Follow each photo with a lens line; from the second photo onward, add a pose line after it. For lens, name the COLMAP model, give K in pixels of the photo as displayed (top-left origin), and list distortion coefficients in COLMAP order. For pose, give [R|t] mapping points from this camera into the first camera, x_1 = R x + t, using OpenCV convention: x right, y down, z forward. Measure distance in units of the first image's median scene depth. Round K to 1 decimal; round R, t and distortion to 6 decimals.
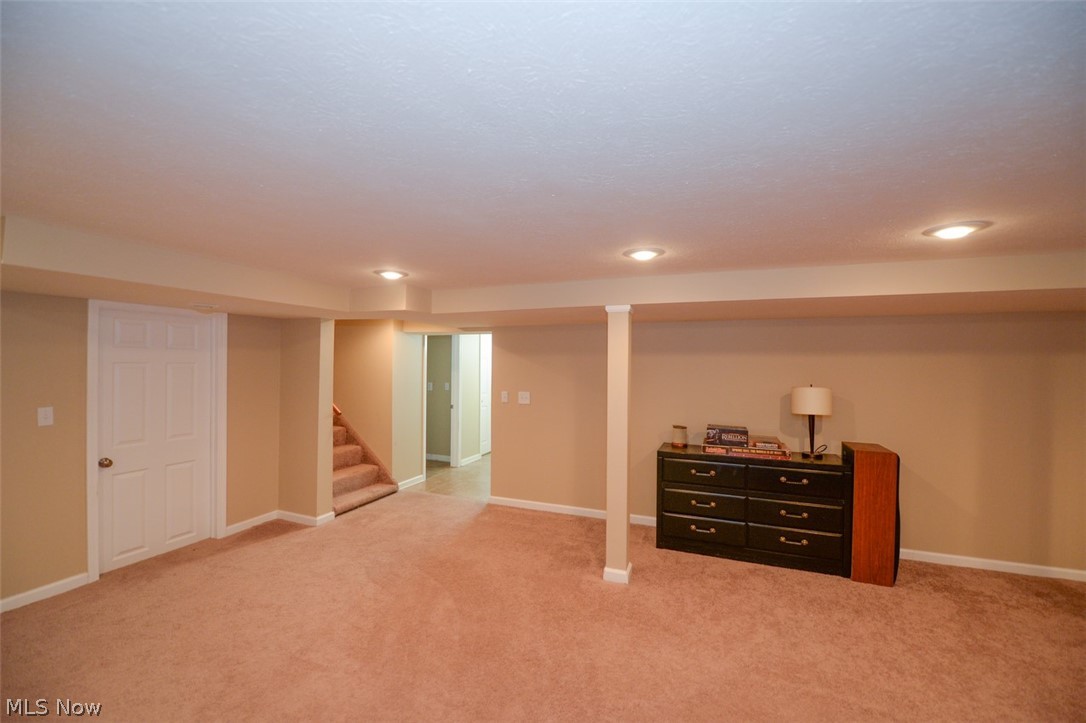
lens RADIAL K [[429.1, 0, 543.0], [0, 429.1, 361.5], [0, 0, 1]] dist [-0.017875, -0.000085]
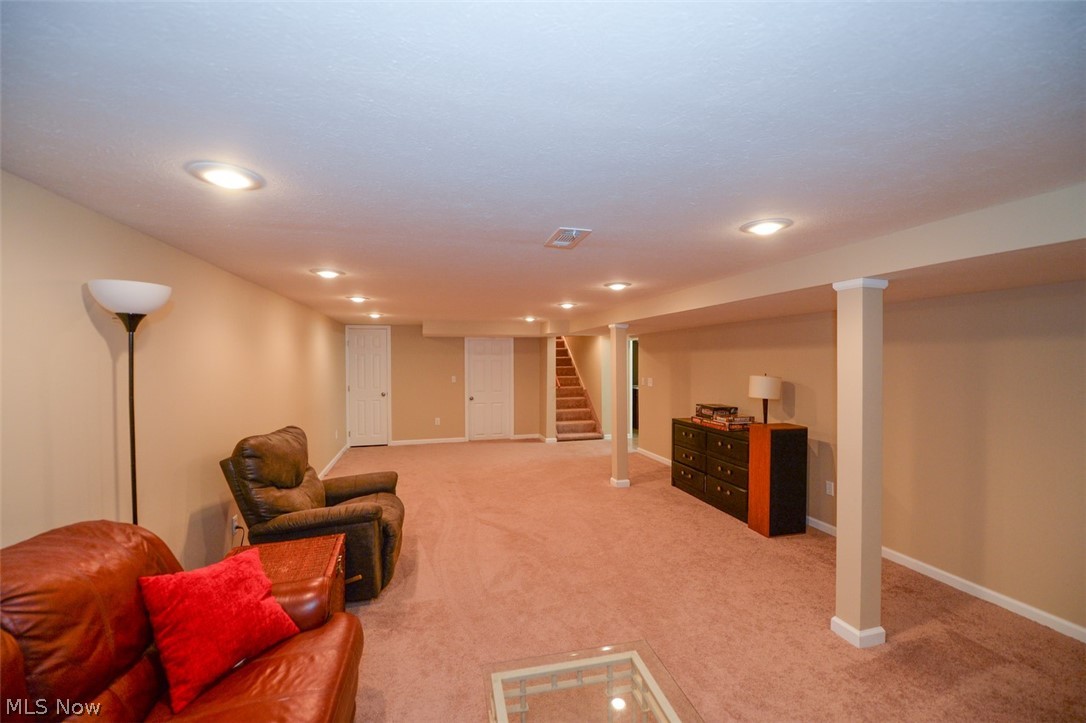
lens RADIAL K [[458.2, 0, 543.0], [0, 458.2, 361.5], [0, 0, 1]] dist [0.000091, 0.000032]
pose [[0.583964, -0.007772, -0.811742, 1.319186], [0.021561, 0.999750, 0.005940, -0.001781], [0.811493, -0.020971, 0.583986, -0.264893]]
